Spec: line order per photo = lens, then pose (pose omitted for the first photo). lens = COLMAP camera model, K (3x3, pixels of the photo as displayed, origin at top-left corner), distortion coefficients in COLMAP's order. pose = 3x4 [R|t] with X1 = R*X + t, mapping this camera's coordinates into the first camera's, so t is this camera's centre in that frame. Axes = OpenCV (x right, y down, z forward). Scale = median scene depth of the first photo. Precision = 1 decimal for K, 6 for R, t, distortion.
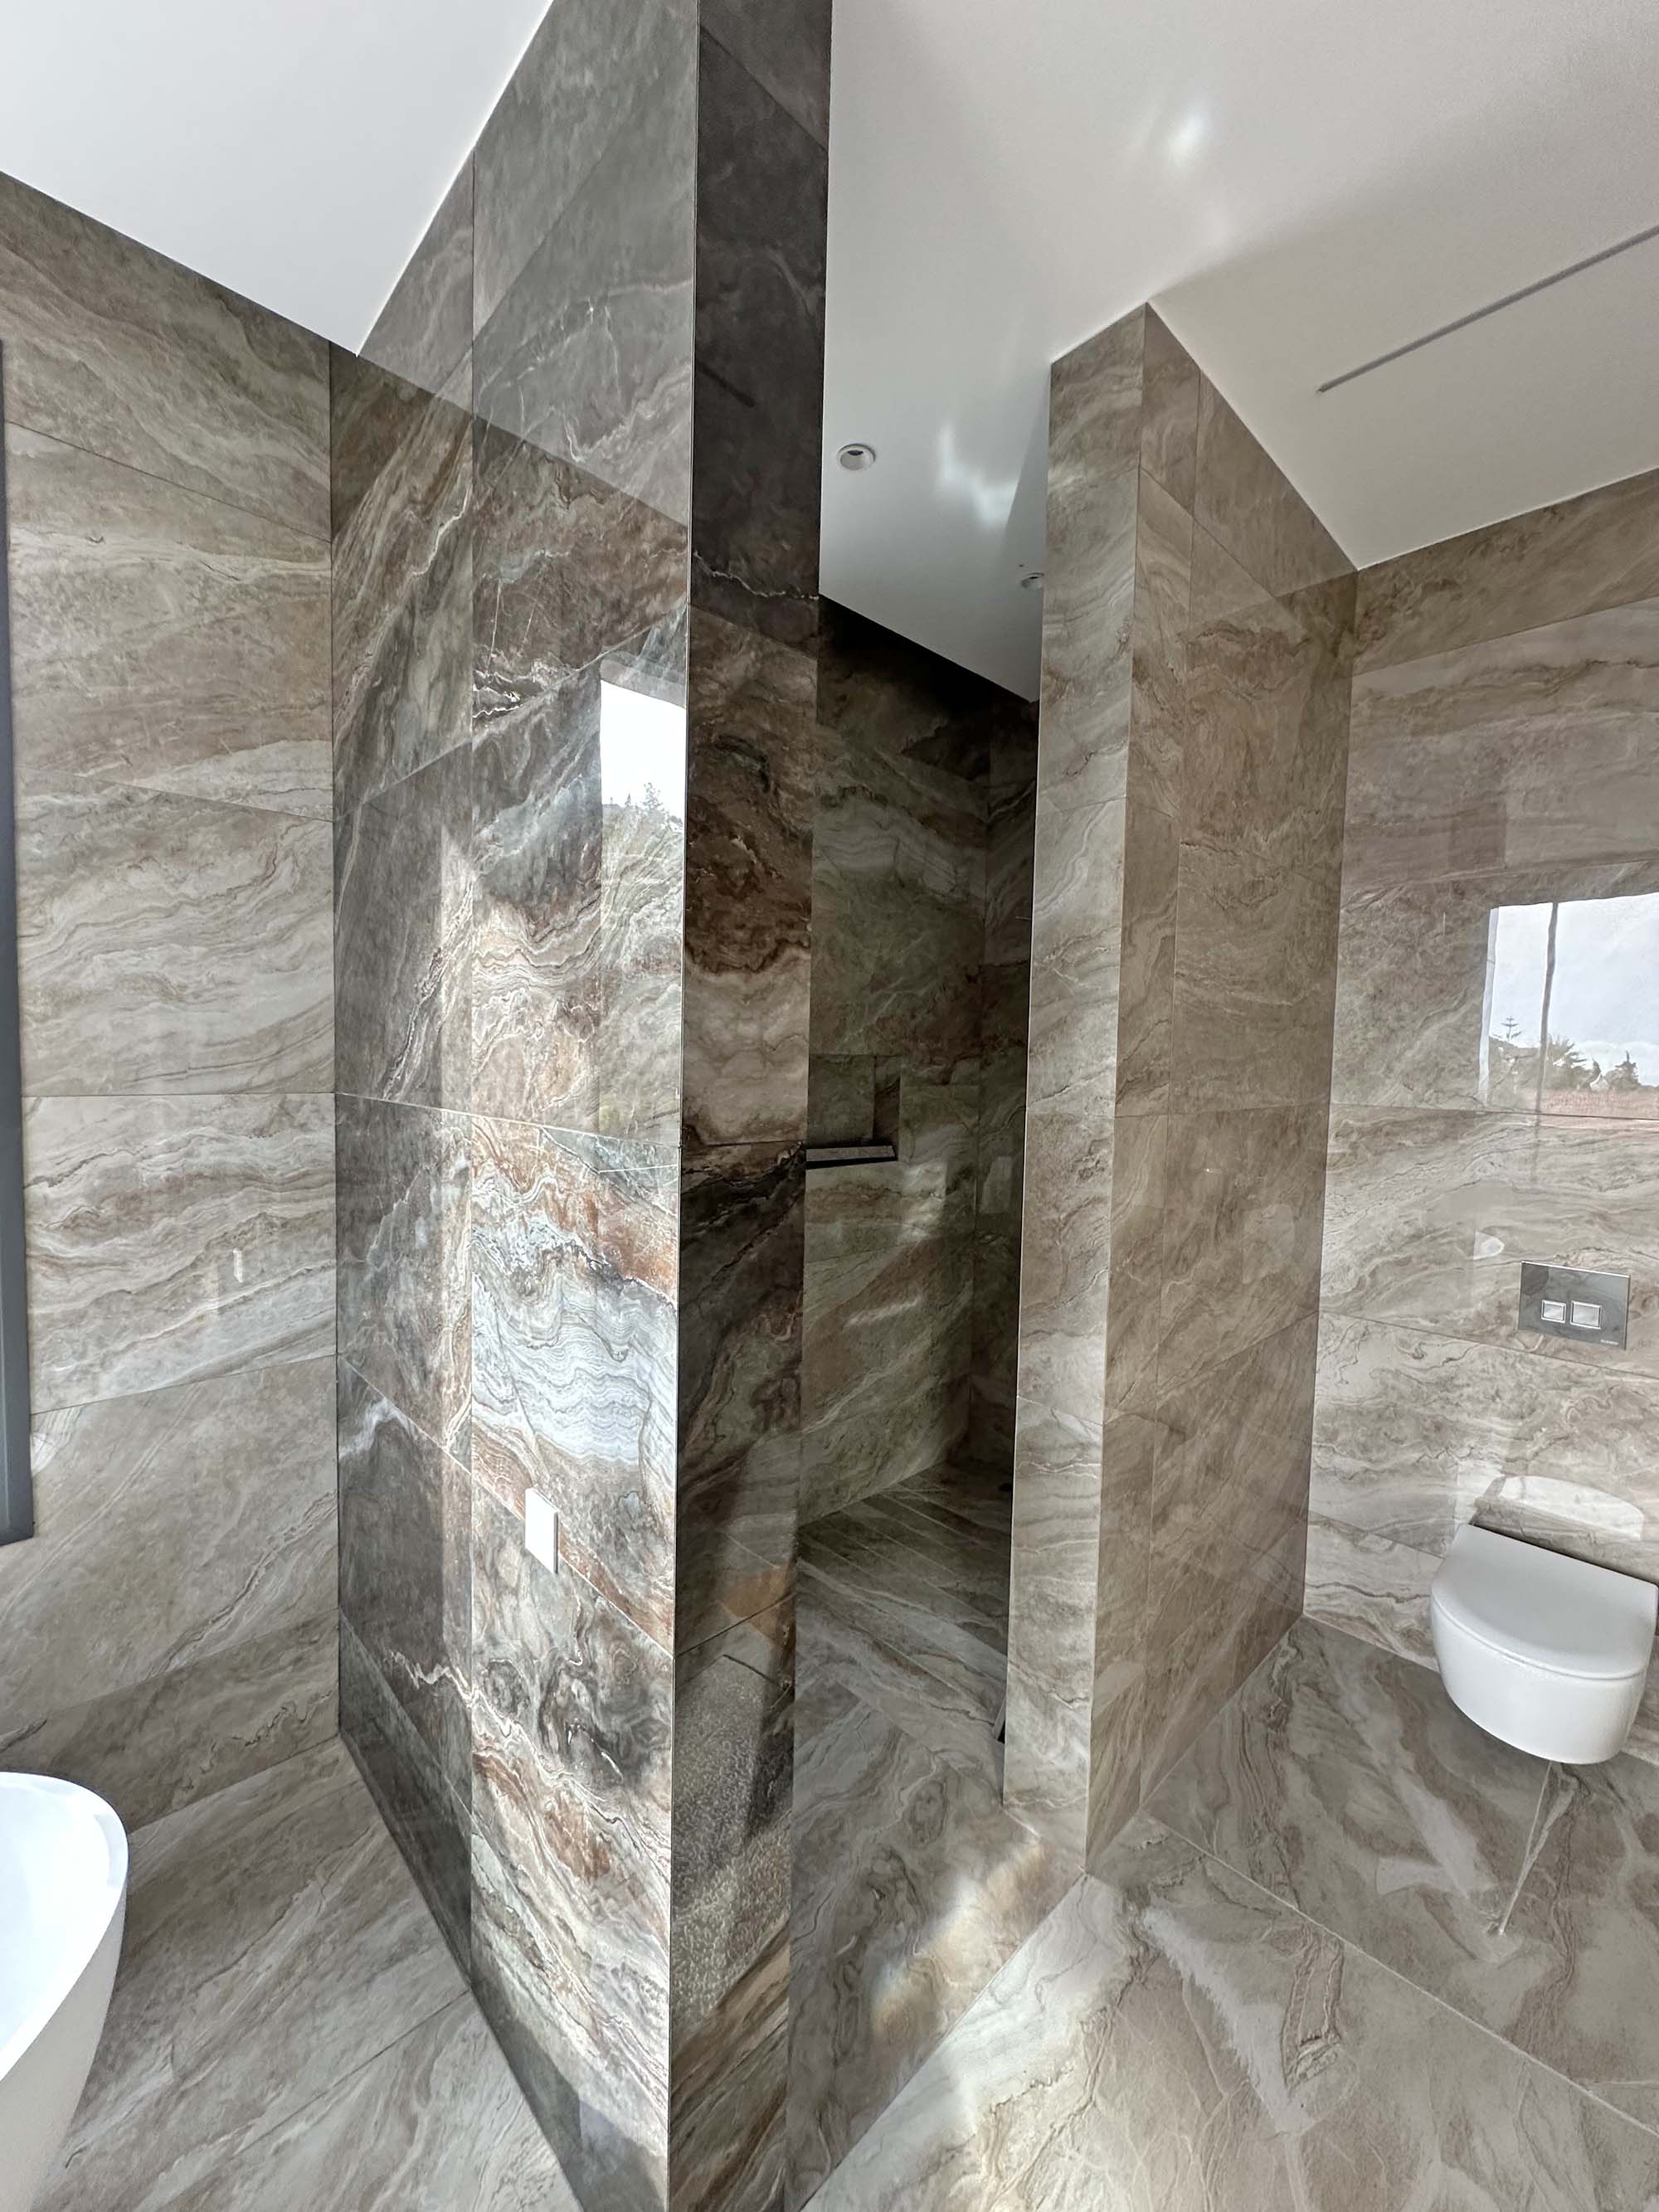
lens RADIAL K [[899.5, 0, 831.1], [0, 899.5, 1104.8], [0, 0, 1]] dist [-0.003924, 0.000368]
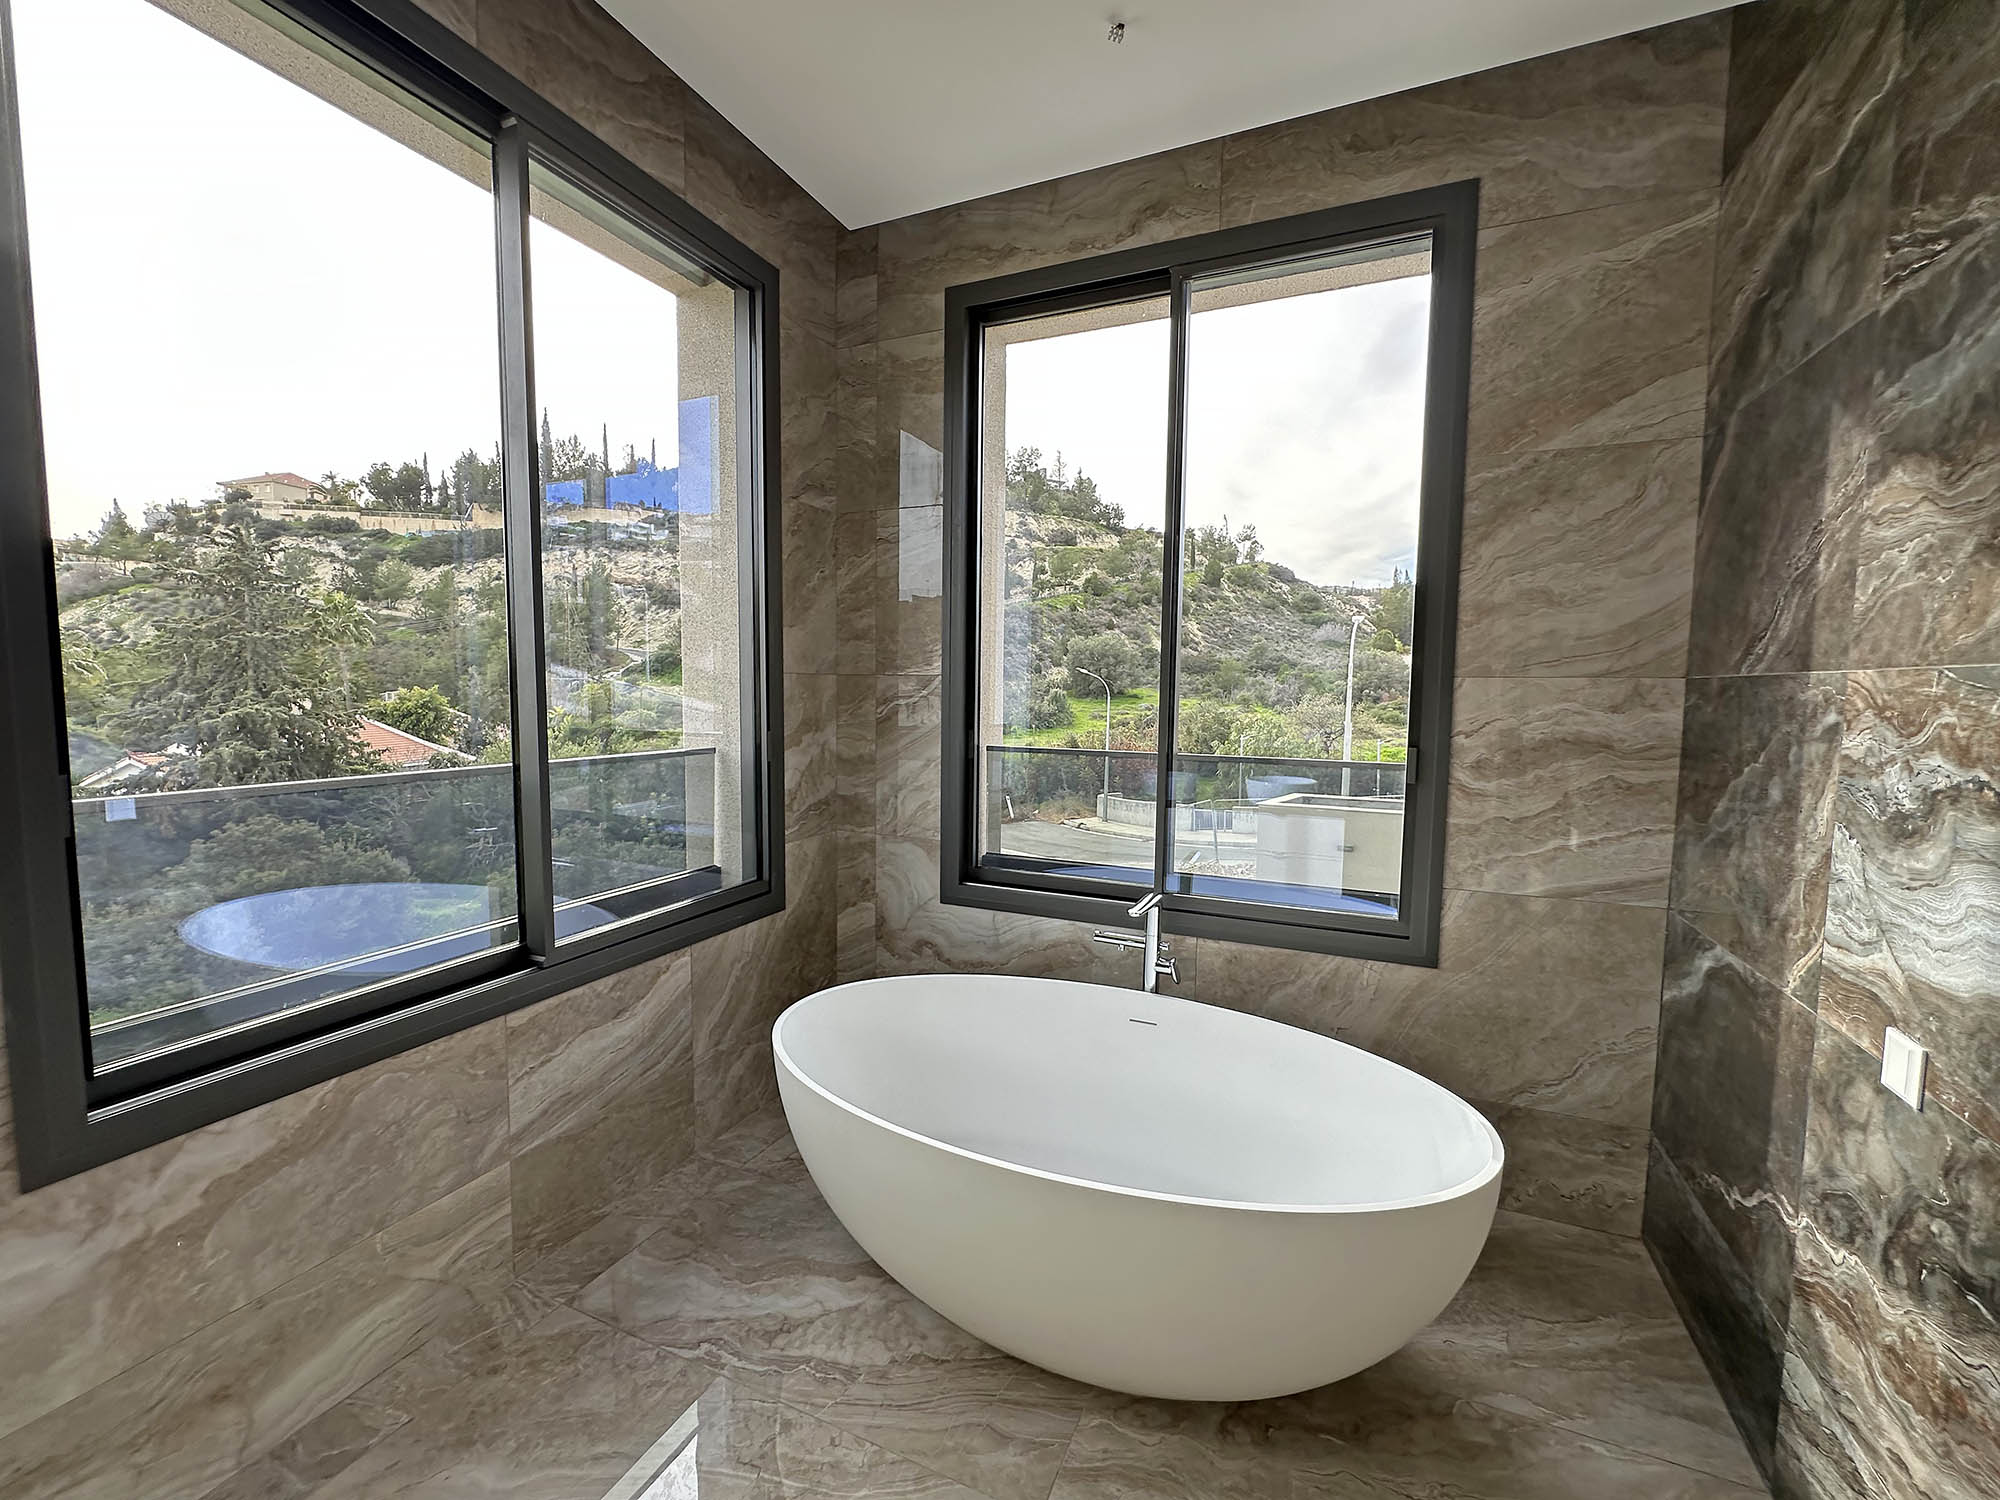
lens RADIAL K [[813.3, 0, 1005.8], [0, 813.3, 749.8], [0, 0, 1]] dist [-0.003924, 0.000368]
pose [[0.381765, 0.054967, -0.922623, 0.088527], [-0.047671, 0.998072, 0.039737, 0.096814], [0.923029, 0.028812, 0.383649, -0.231959]]
